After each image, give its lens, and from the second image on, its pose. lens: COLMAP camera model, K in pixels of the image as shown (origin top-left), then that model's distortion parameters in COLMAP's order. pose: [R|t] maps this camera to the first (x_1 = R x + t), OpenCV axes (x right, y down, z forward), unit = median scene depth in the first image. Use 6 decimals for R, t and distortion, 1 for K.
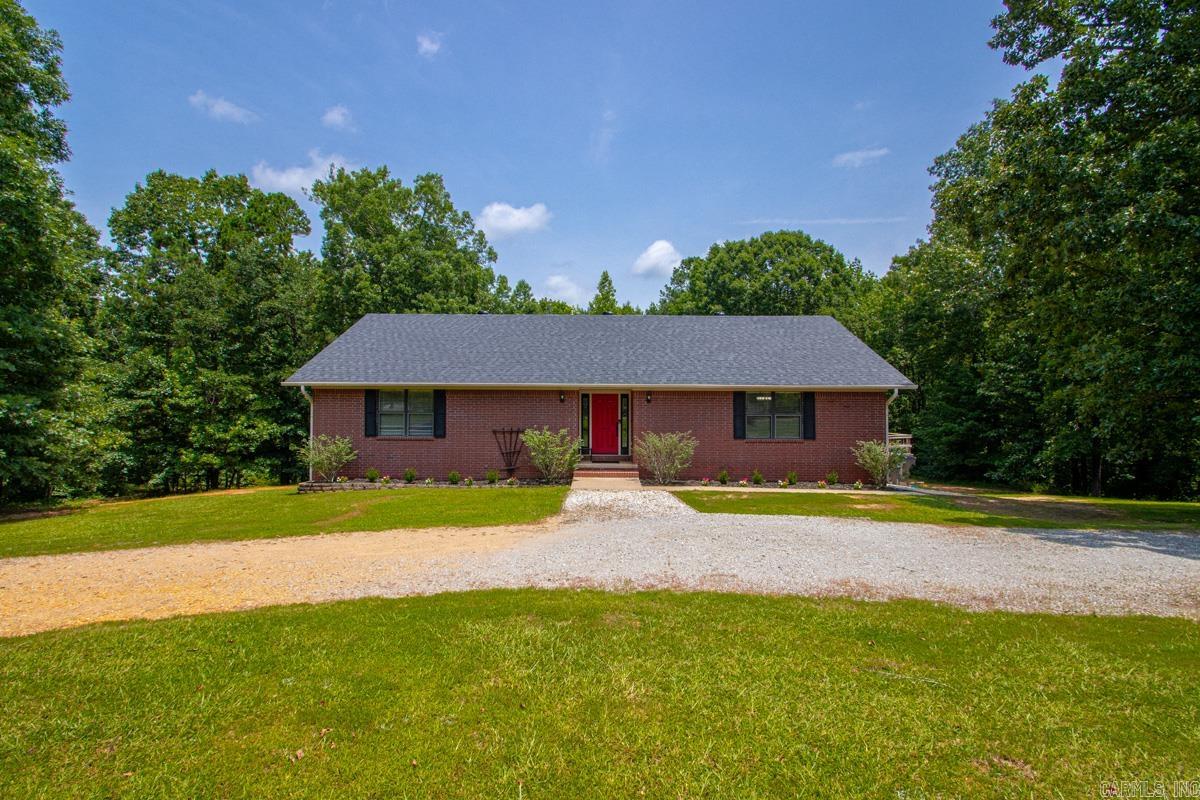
lens RADIAL K [[582.4, 0, 597.9], [0, 582.4, 418.5], [0, 0, 1]] dist [0.030356, -0.000072]
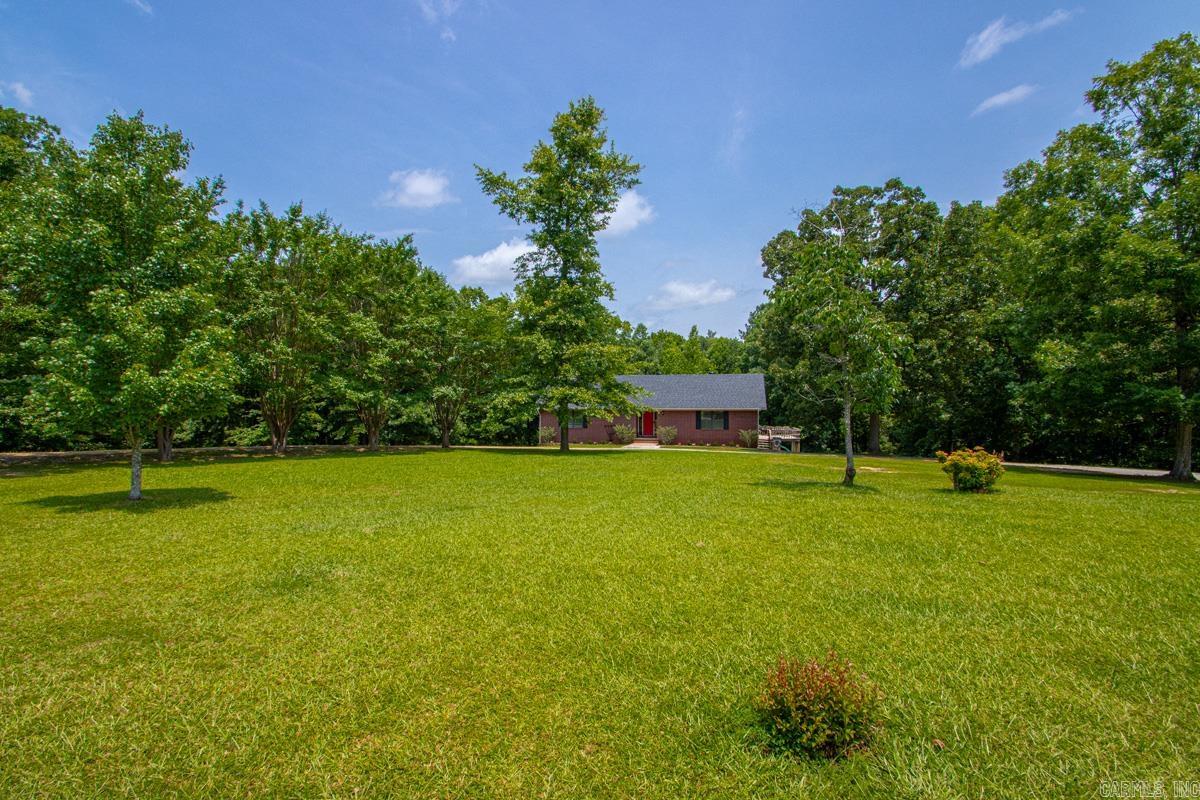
lens RADIAL K [[568.0, 0, 591.9], [0, 568.0, 416.4], [0, 0, 1]] dist [-0.001460, -0.000717]
pose [[0.969296, -0.000414, -0.245896, 0.402182], [-0.002158, 0.999946, -0.010190, 0.005956], [0.245887, 0.010408, 0.969243, -1.528130]]
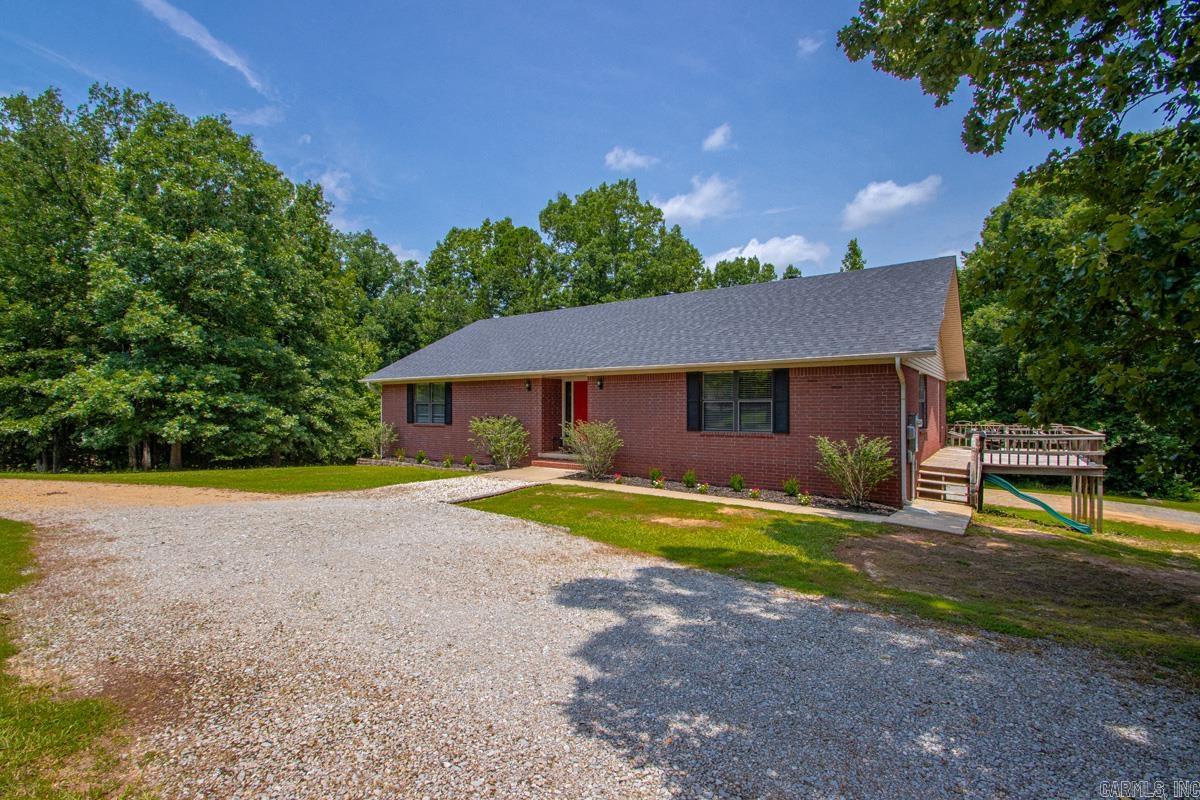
lens RADIAL K [[568.0, 0, 591.9], [0, 568.0, 416.4], [0, 0, 1]] dist [-0.001460, -0.000717]
pose [[0.808587, 0.004043, -0.588363, 0.589152], [-0.000137, 0.999978, 0.006683, 0.009551], [0.588377, -0.005324, 0.808569, 0.281088]]
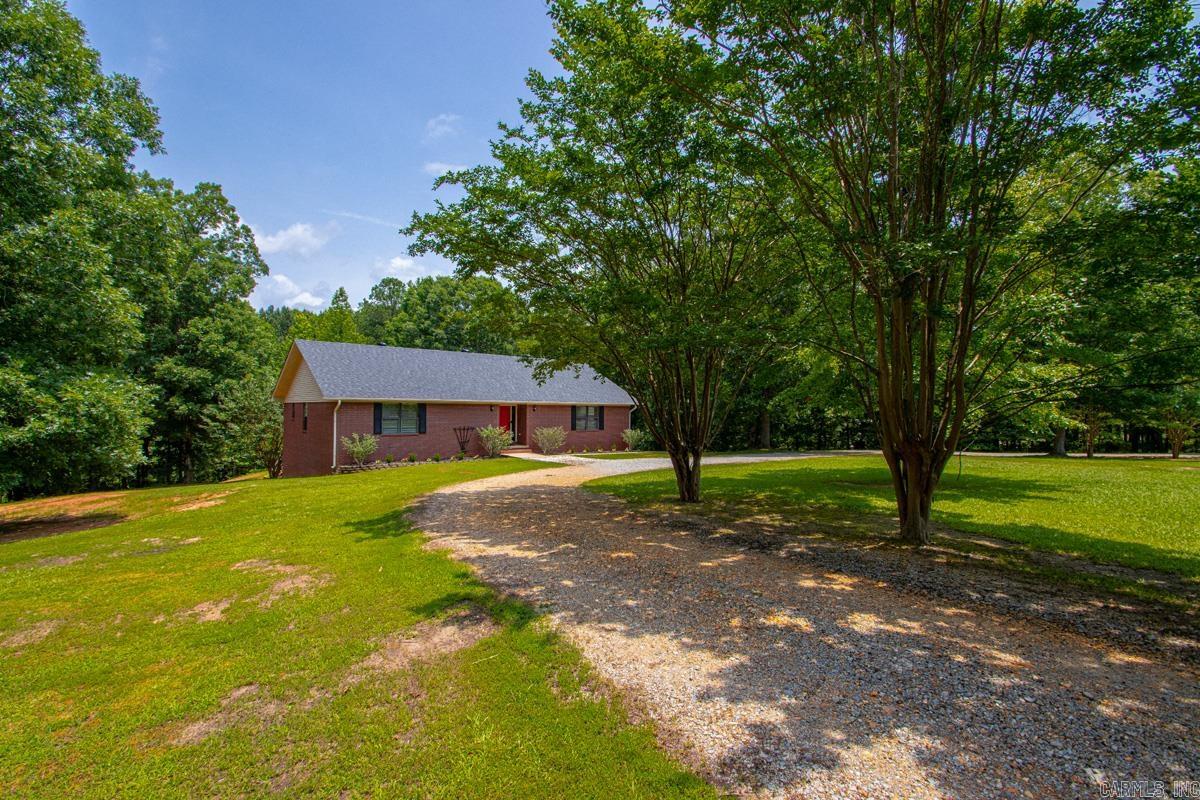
lens RADIAL K [[568.0, 0, 591.9], [0, 568.0, 416.4], [0, 0, 1]] dist [-0.001460, -0.000717]
pose [[0.788964, -0.000874, 0.614439, -0.850953], [-0.000542, 0.999998, 0.002118, -0.016559], [-0.614440, -0.002004, 0.788961, -0.497002]]
